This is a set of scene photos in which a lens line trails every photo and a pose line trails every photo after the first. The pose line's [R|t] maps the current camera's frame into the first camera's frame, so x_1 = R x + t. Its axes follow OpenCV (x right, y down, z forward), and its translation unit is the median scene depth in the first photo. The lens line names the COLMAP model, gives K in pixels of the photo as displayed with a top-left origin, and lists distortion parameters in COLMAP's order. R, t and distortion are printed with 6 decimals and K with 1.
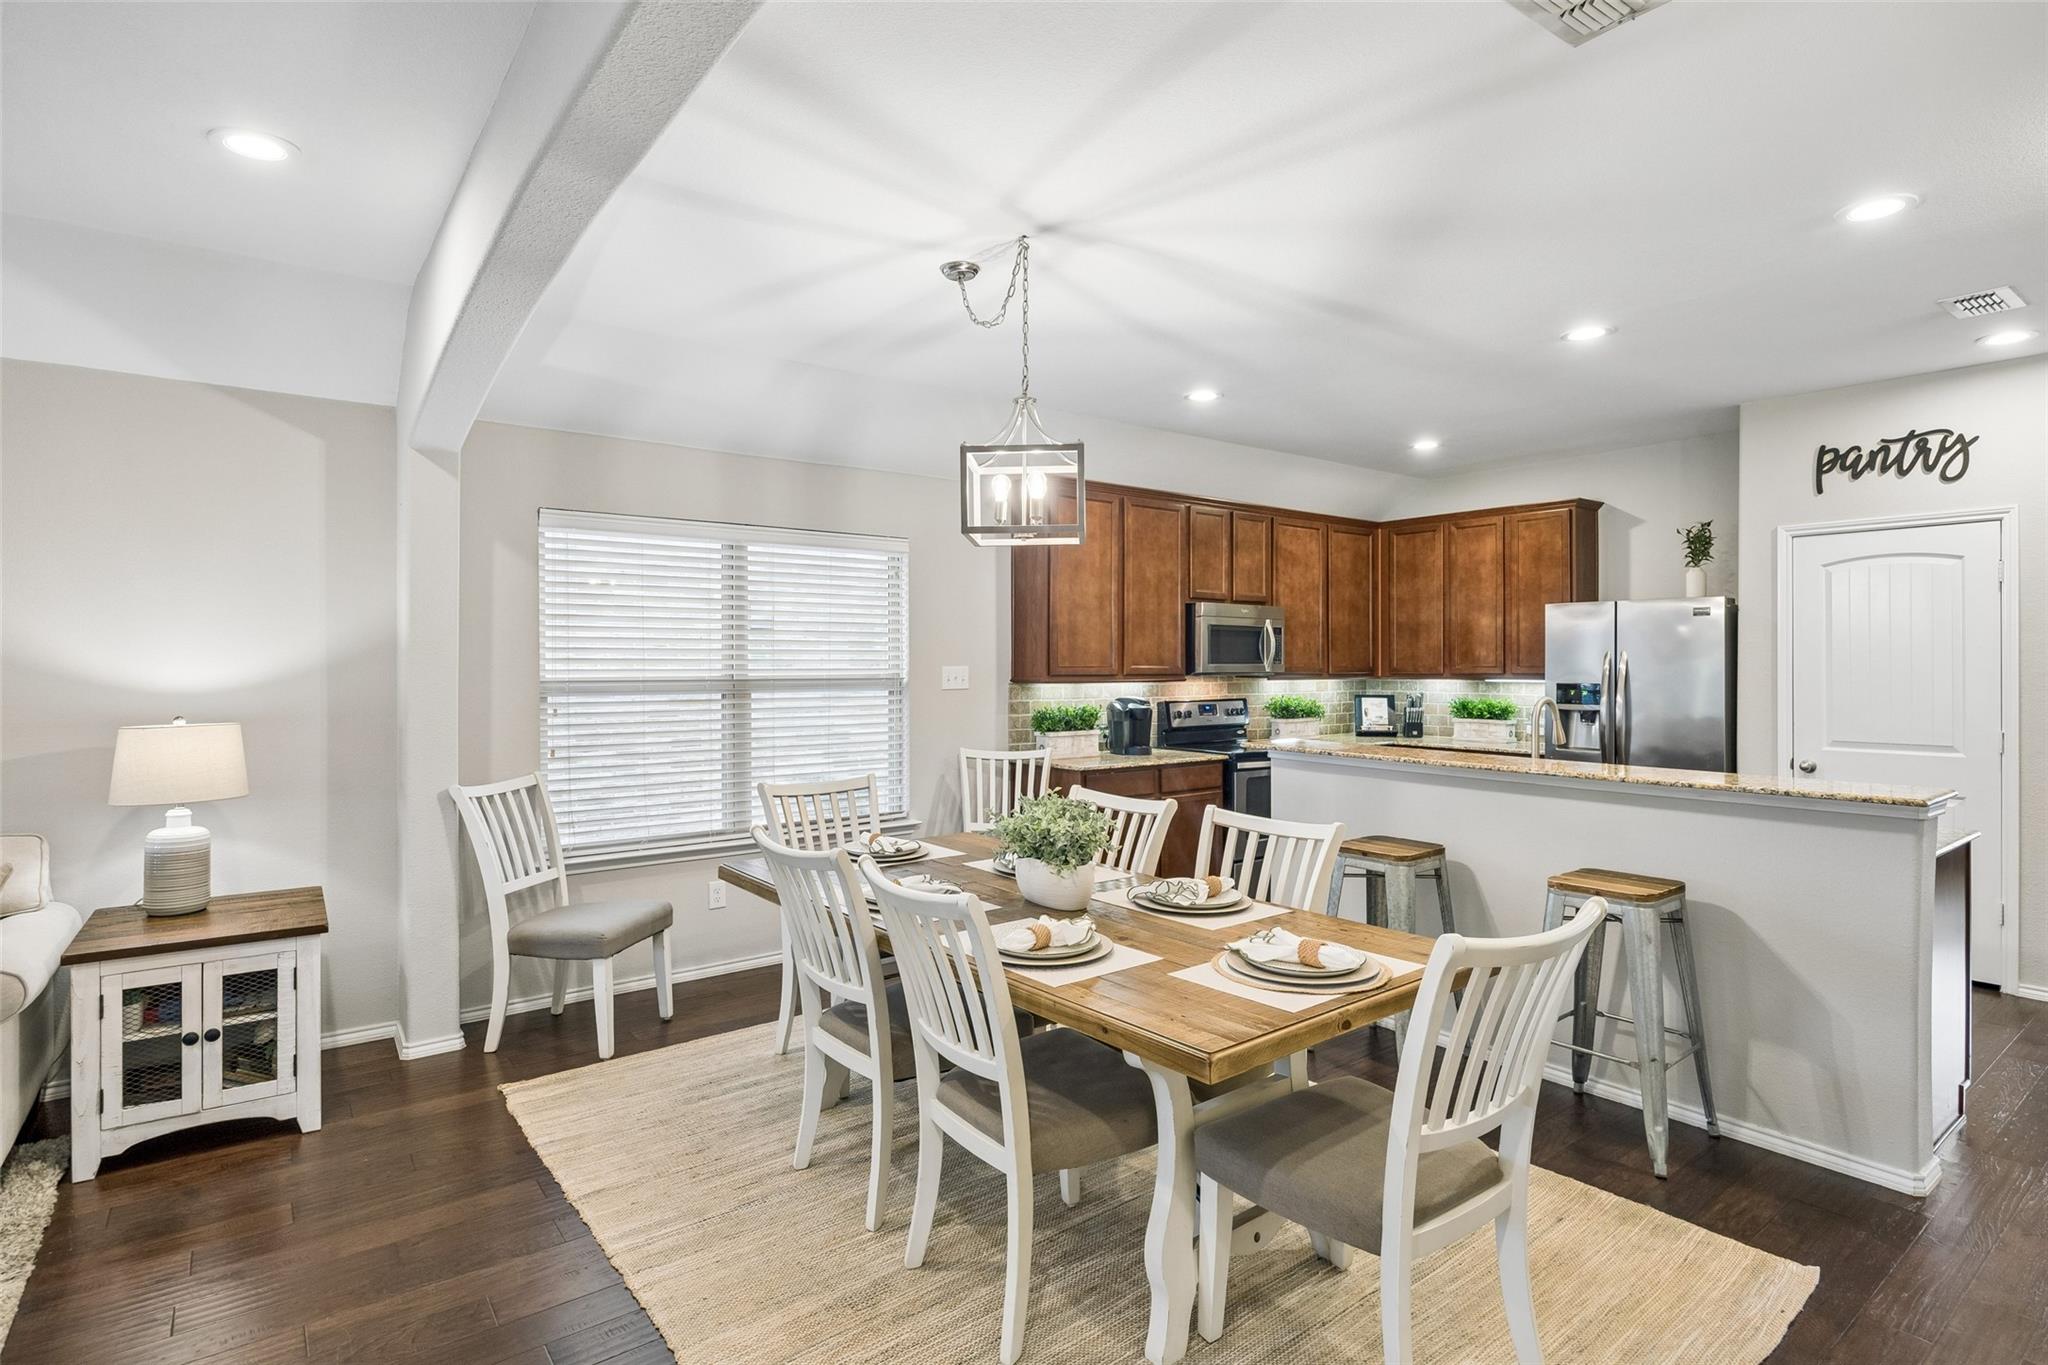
lens RADIAL K [[1044.0, 0, 1043.9], [0, 1044.0, 670.9], [0, 0, 1]] dist [-0.000336, 0.000196]
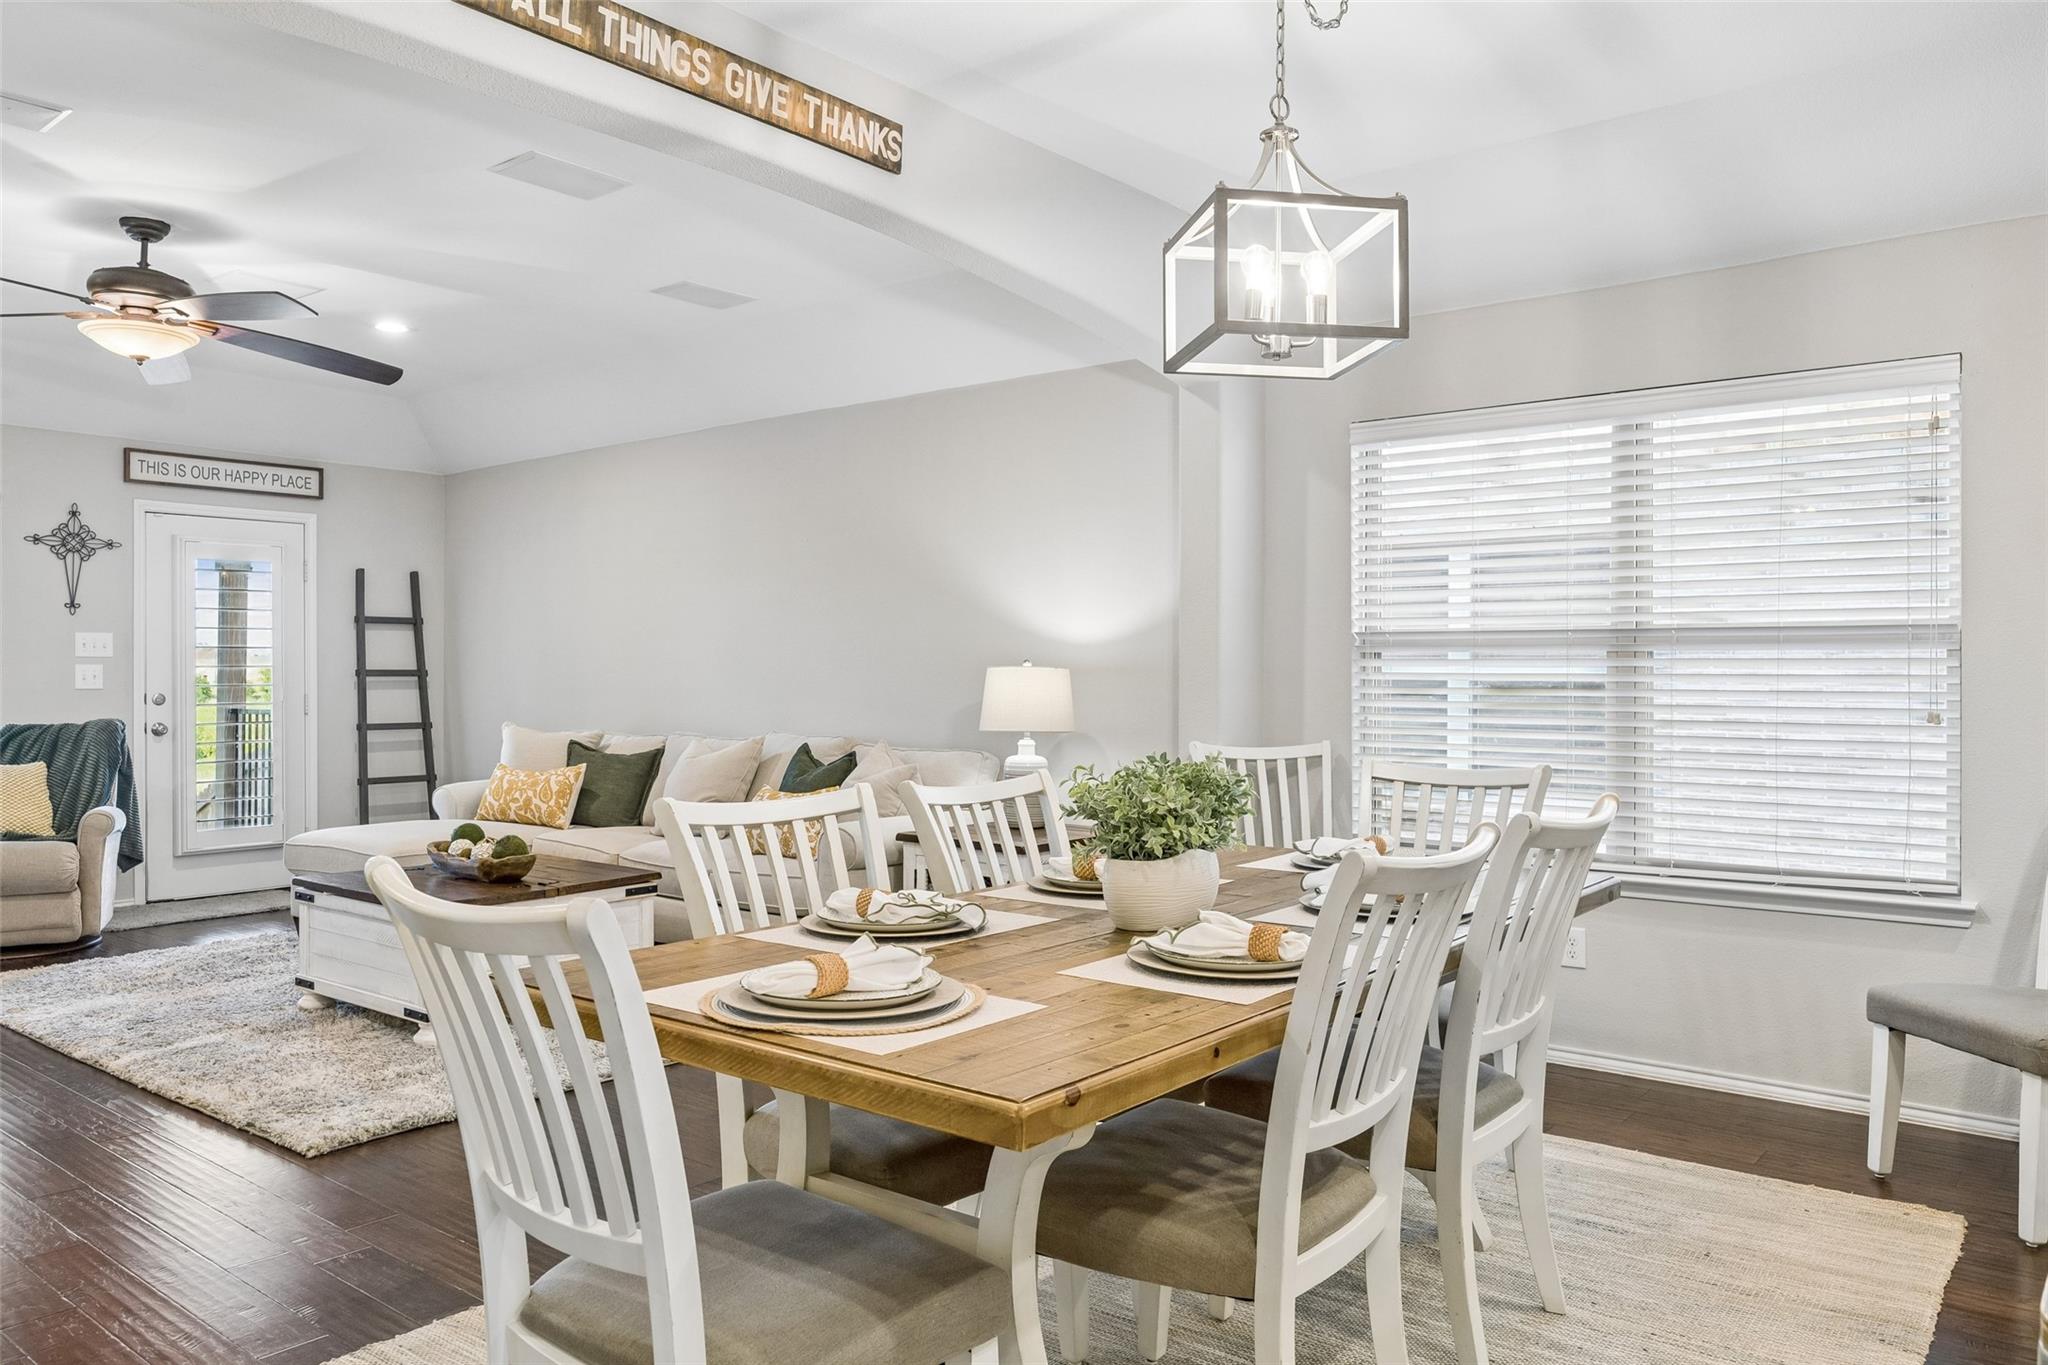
lens RADIAL K [[1448.4, 0, 1036.4], [0, 1448.4, 681.0], [0, 0, 1]] dist [-0.004728, 0.001752]
pose [[0.220082, 0.009749, -0.975433, 0.501401], [-0.006287, 0.999943, 0.008576, 0.034708], [0.975461, 0.004245, 0.220131, 0.428599]]
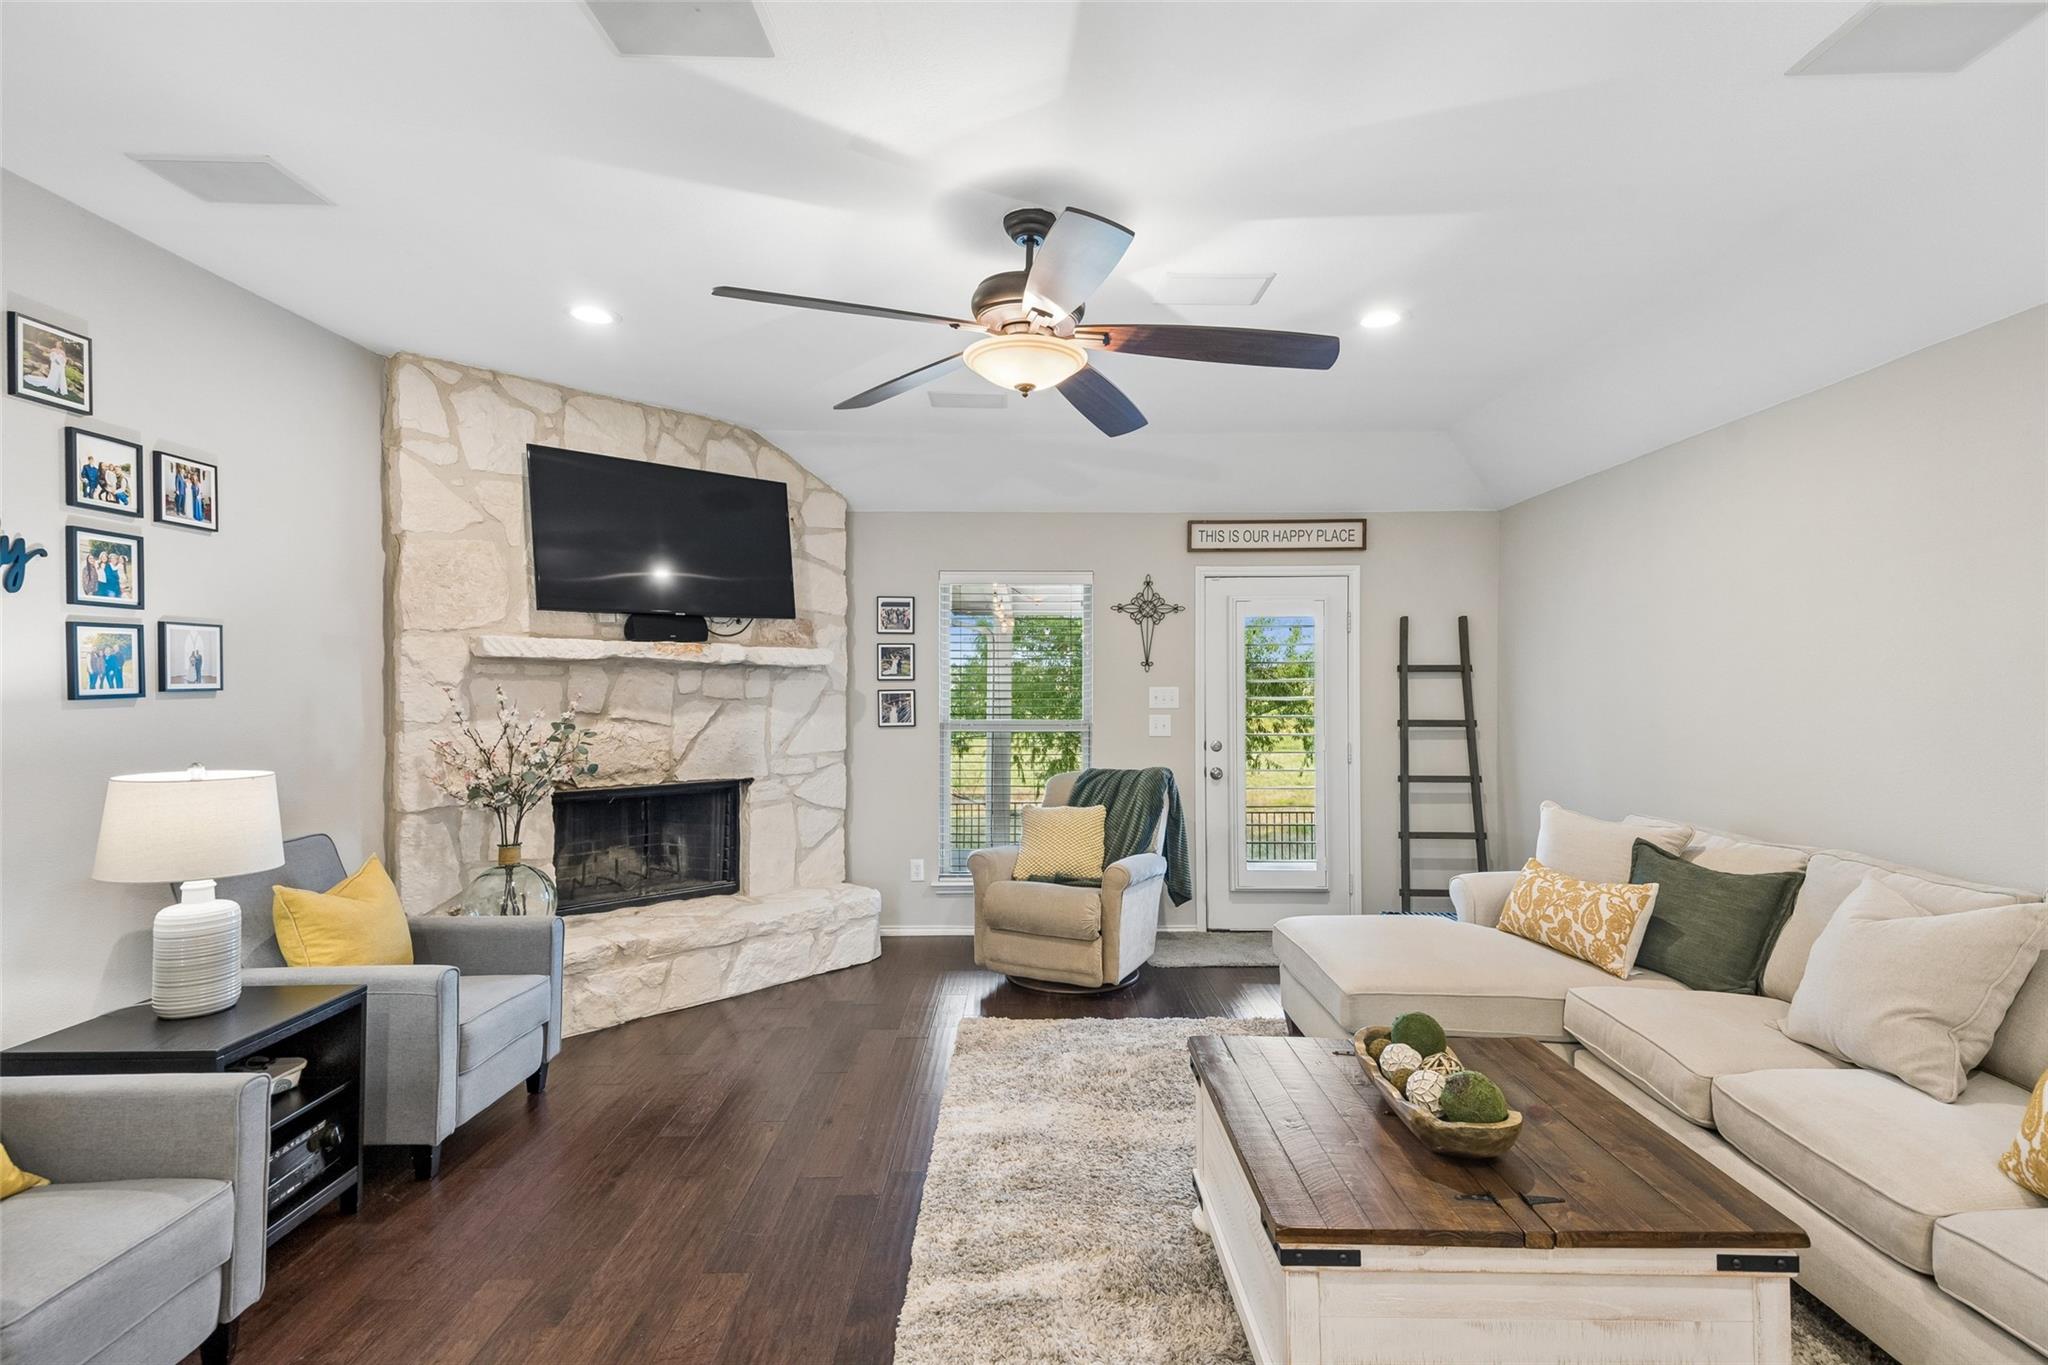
lens RADIAL K [[981.1, 0, 1020.3], [0, 981.1, 684.3], [0, 0, 1]] dist [0.053736, -0.000693]
pose [[-0.630119, 0.004928, -0.776483, -0.143059], [-0.000641, 0.999976, 0.006867, -0.005700], [0.776498, 0.004825, -0.630101, 0.404203]]
